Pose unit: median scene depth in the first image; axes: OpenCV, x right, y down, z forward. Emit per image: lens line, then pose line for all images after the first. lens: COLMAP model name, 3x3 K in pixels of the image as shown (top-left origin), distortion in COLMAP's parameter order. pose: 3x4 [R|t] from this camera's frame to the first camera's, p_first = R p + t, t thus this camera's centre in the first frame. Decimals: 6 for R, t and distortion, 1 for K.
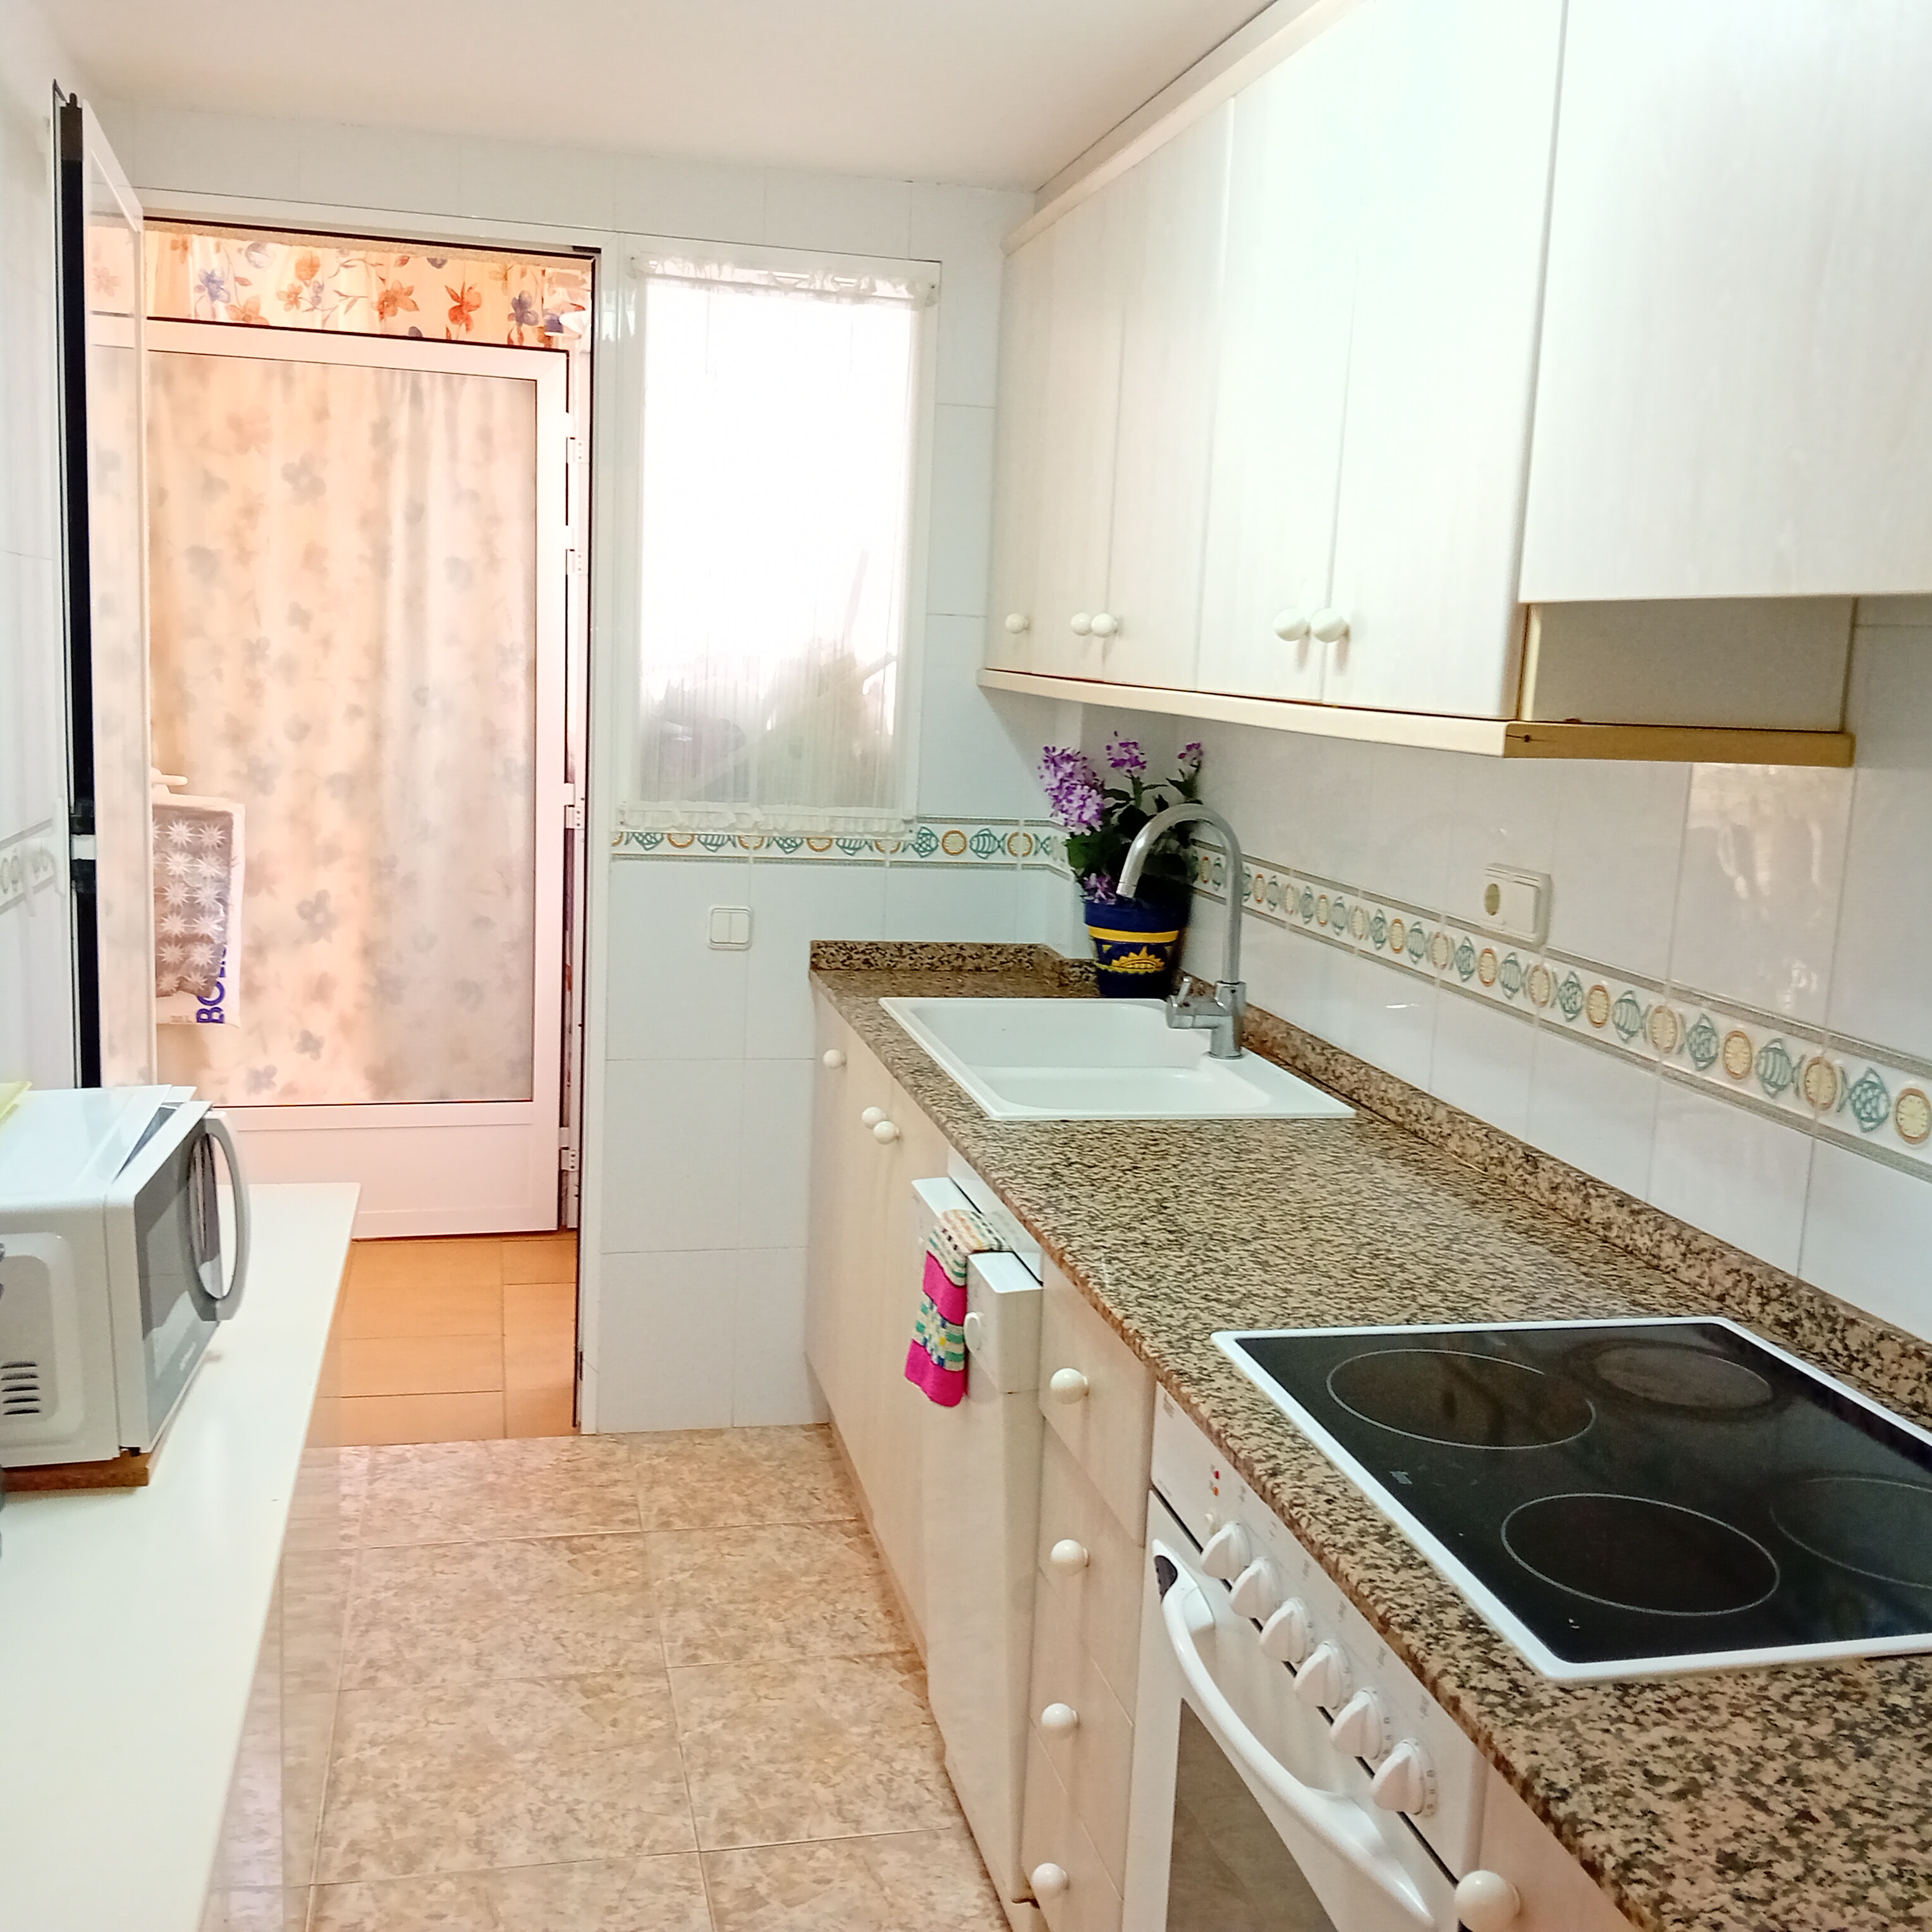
lens RADIAL K [[2054.8, 0, 1000.9], [0, 2054.8, 983.4], [0, 0, 1]] dist [0.089864, -0.122804]
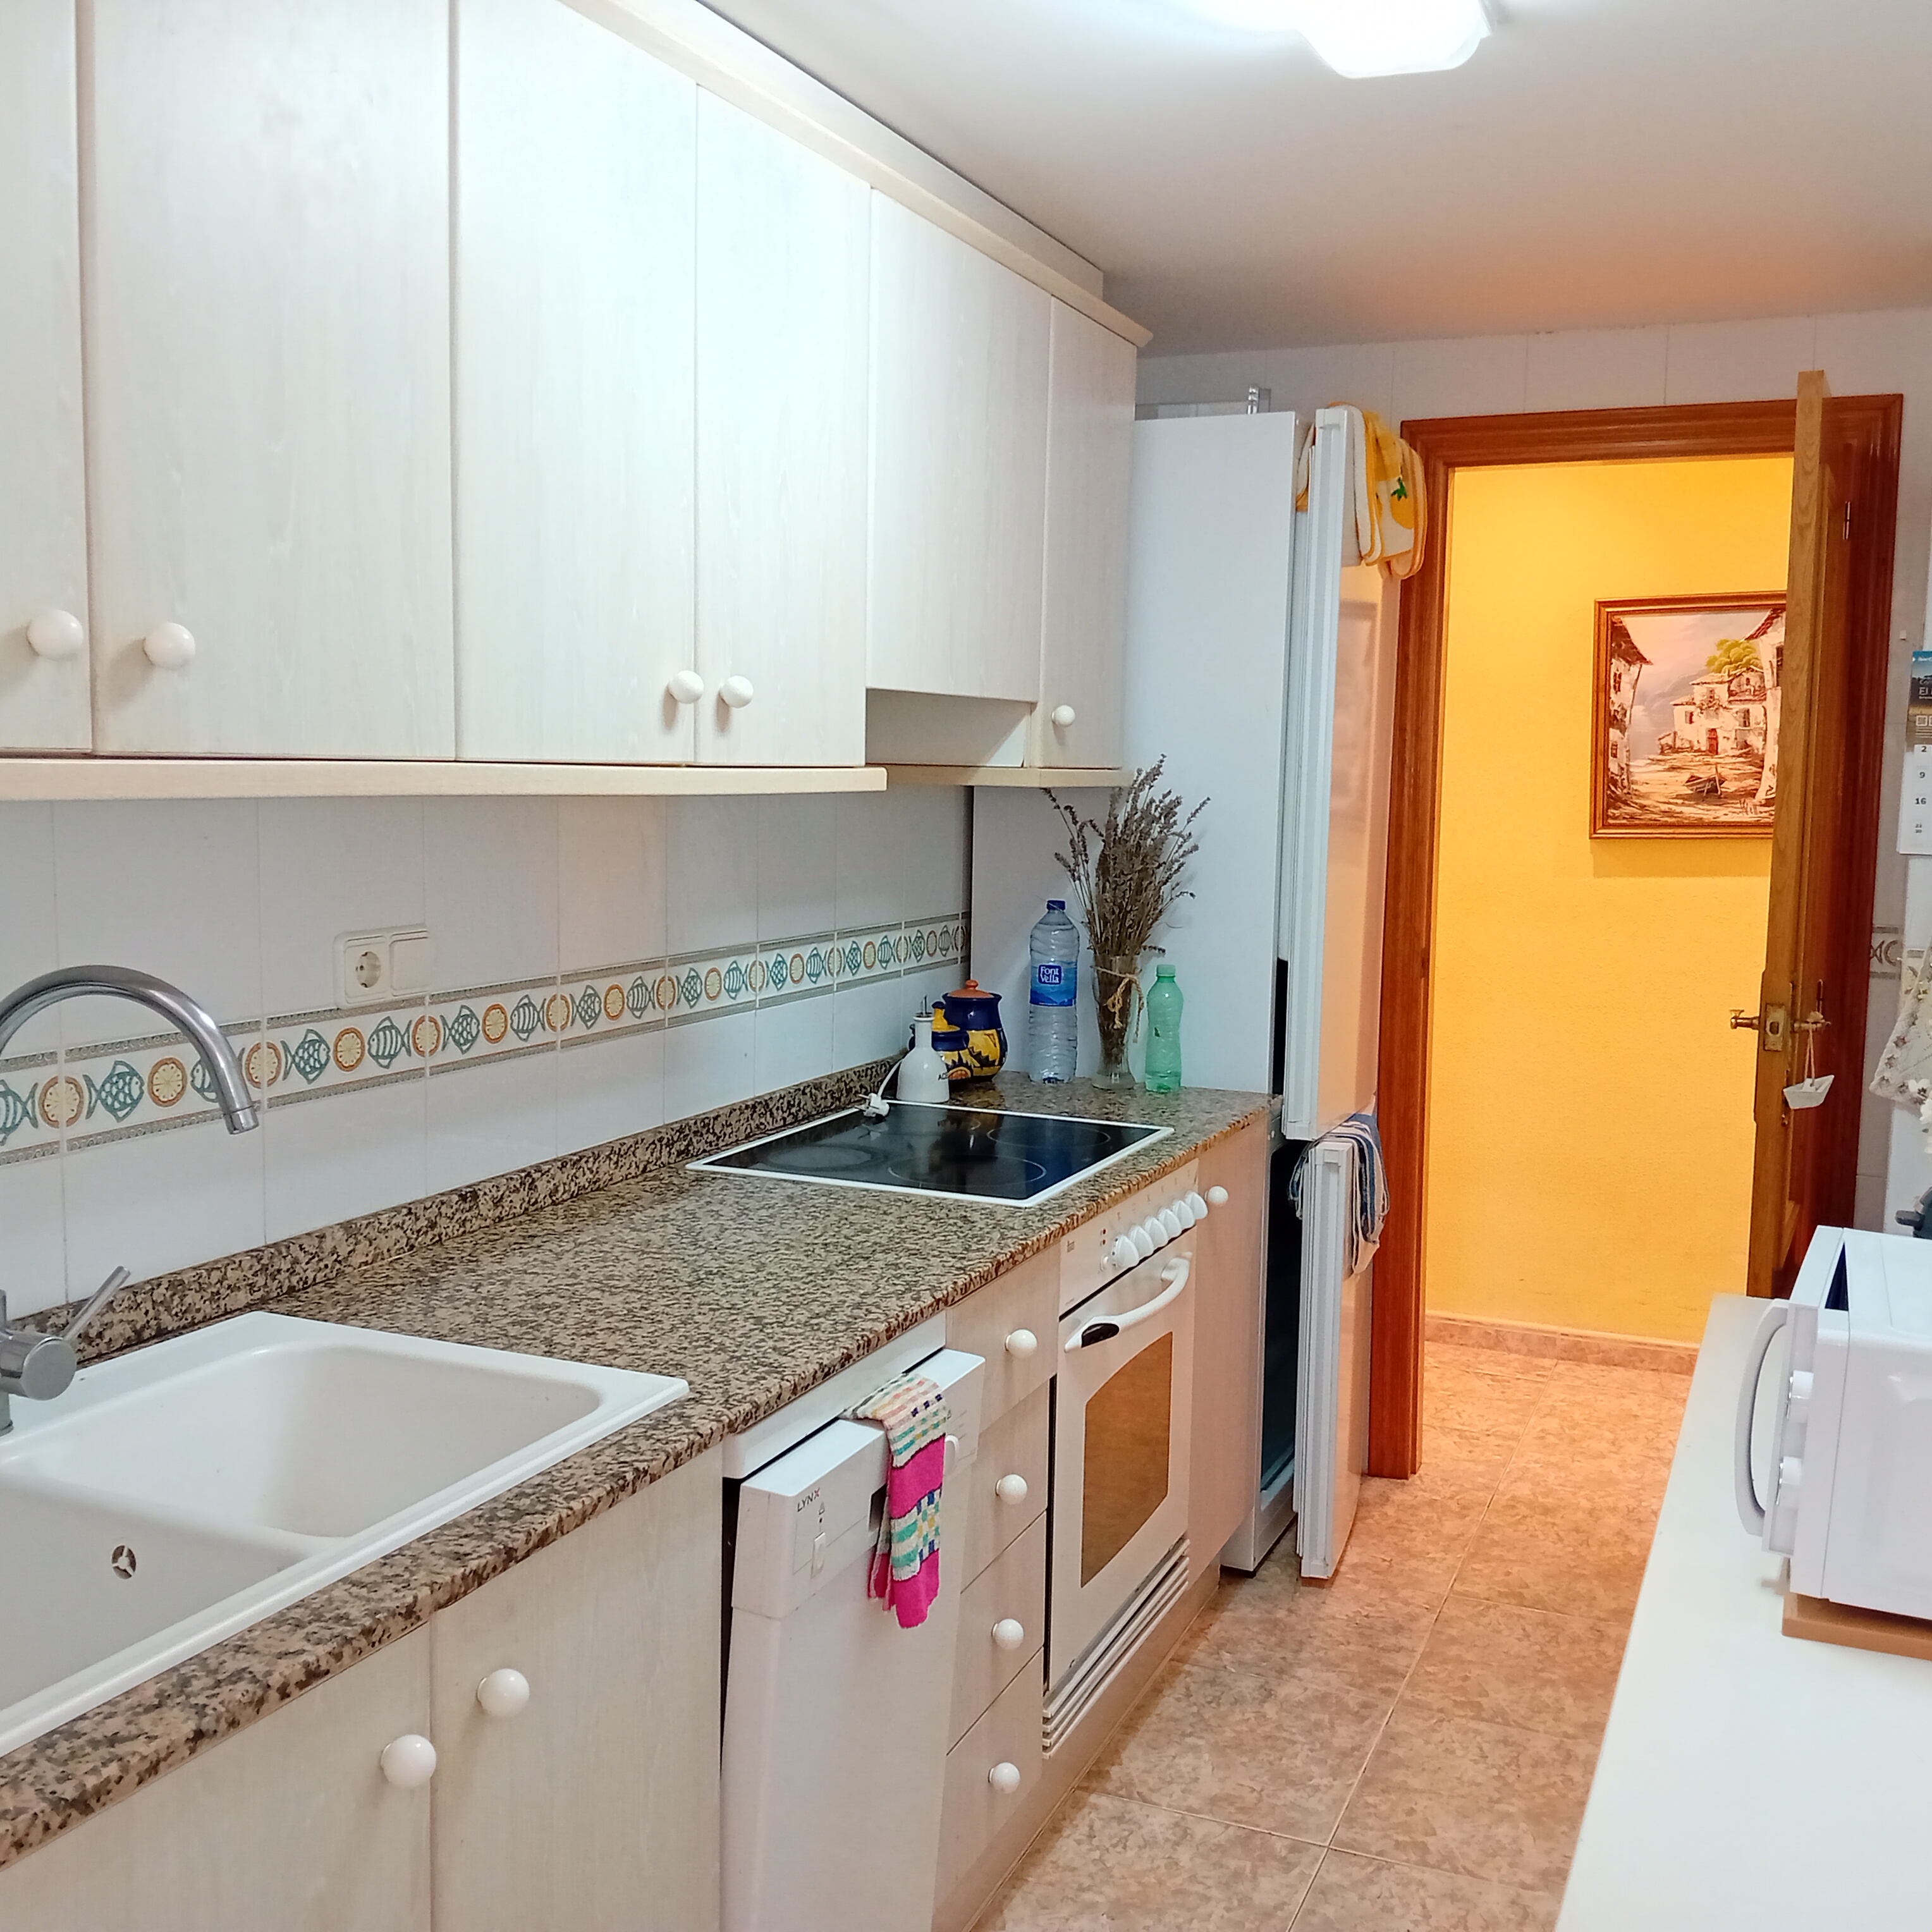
lens RADIAL K [[1995.2, 0, 966.0], [0, 1995.2, 966.0], [0, 0, 1]] dist [0.082774, -0.148749]
pose [[-0.795121, -0.124457, 0.593542, -0.538079], [0.041947, 0.965085, 0.258557, -0.283568], [-0.604998, 0.230481, -0.762139, 1.658581]]
